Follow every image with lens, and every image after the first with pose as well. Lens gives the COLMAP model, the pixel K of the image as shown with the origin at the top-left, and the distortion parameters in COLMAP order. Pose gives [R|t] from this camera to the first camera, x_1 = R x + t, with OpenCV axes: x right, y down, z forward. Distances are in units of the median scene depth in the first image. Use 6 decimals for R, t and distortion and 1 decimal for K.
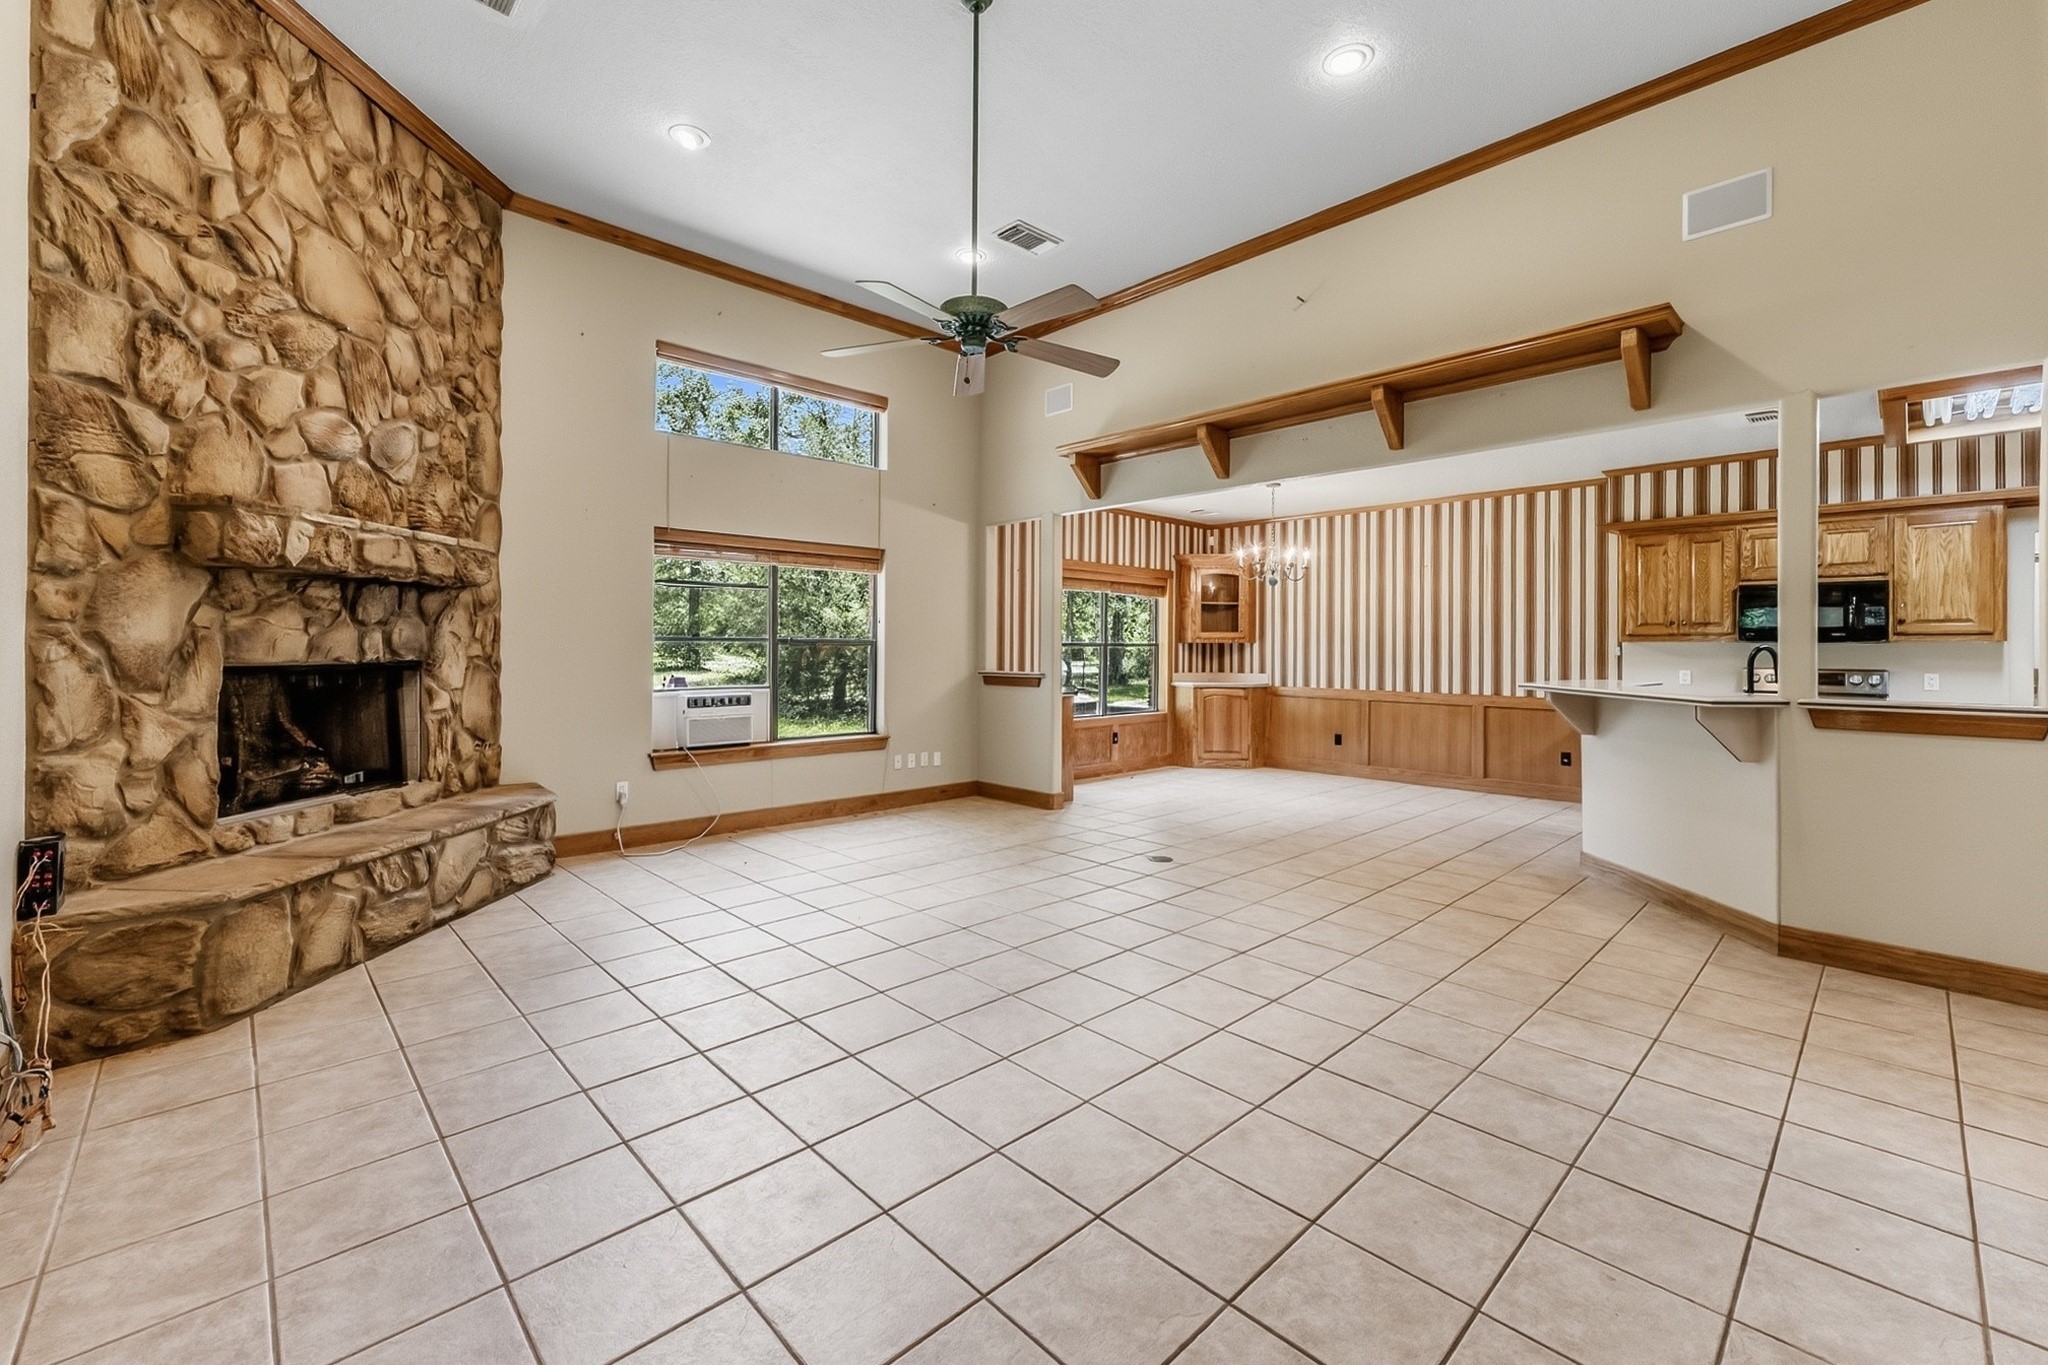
lens RADIAL K [[840.7, 0, 1014.9], [0, 840.7, 642.2], [0, 0, 1]] dist [-0.001477, 0.000348]
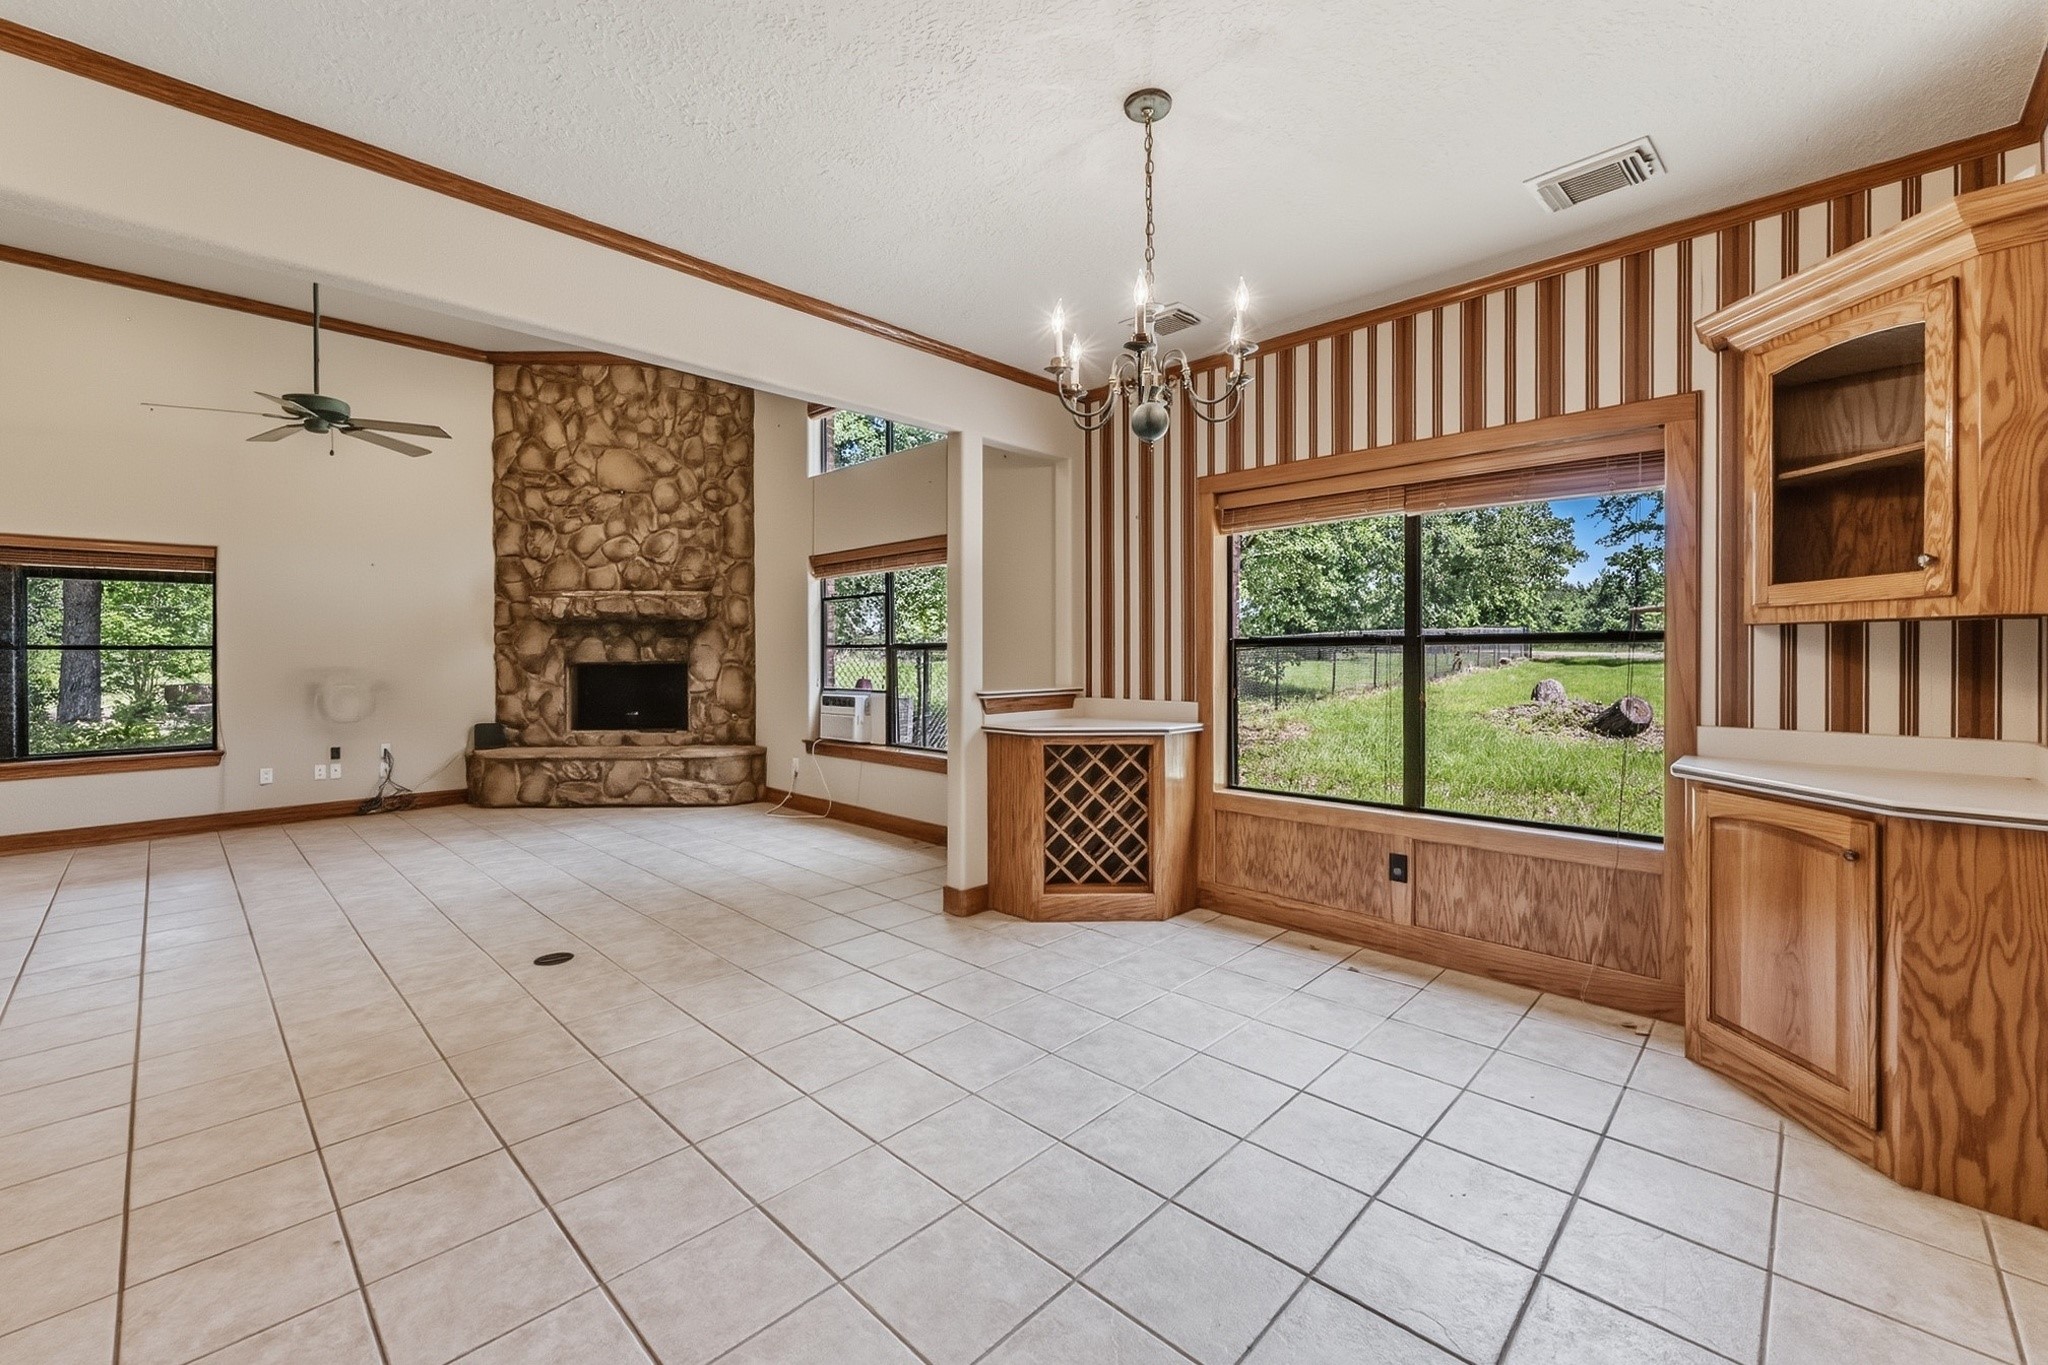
lens RADIAL K [[840.7, 0, 1042.2], [0, 840.7, 653.8], [0, 0, 1]] dist [-0.001477, 0.000348]
pose [[0.047099, -0.005384, -0.998876, 0.790483], [0.011208, 0.999925, -0.004861, 0.015417], [0.998827, -0.010966, 0.047156, 1.232219]]
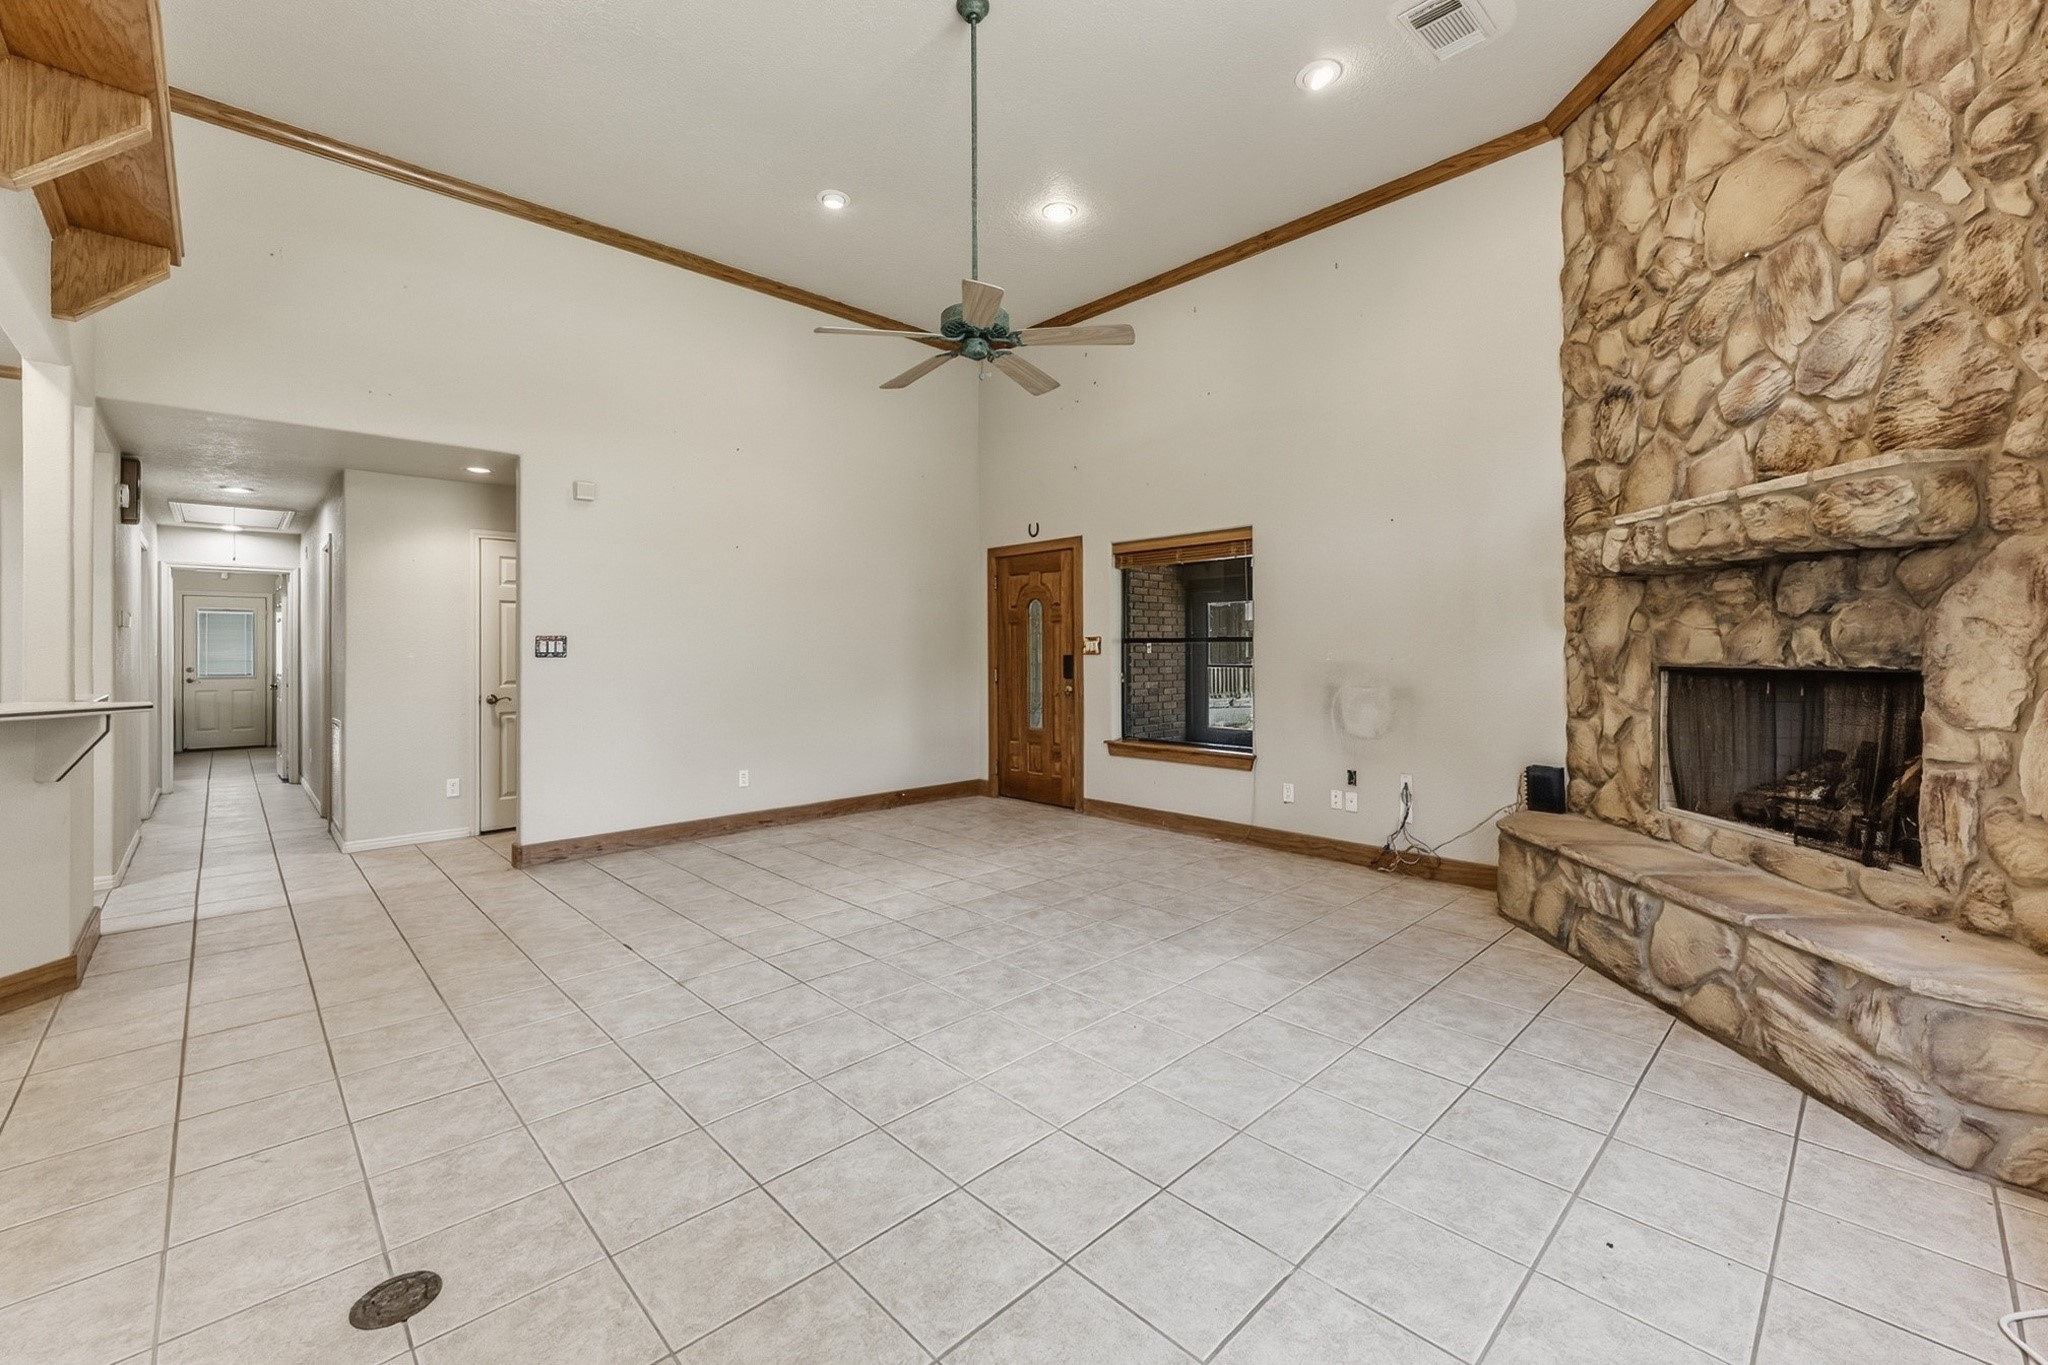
lens RADIAL K [[840.7, 0, 995.2], [0, 840.7, 647.6], [0, 0, 1]] dist [-0.001477, 0.000348]
pose [[-0.999851, -0.001478, 0.017214, -0.054592], [-0.001624, 0.999963, -0.008459, 0.008897], [-0.017200, -0.008485, -0.999816, 1.190864]]
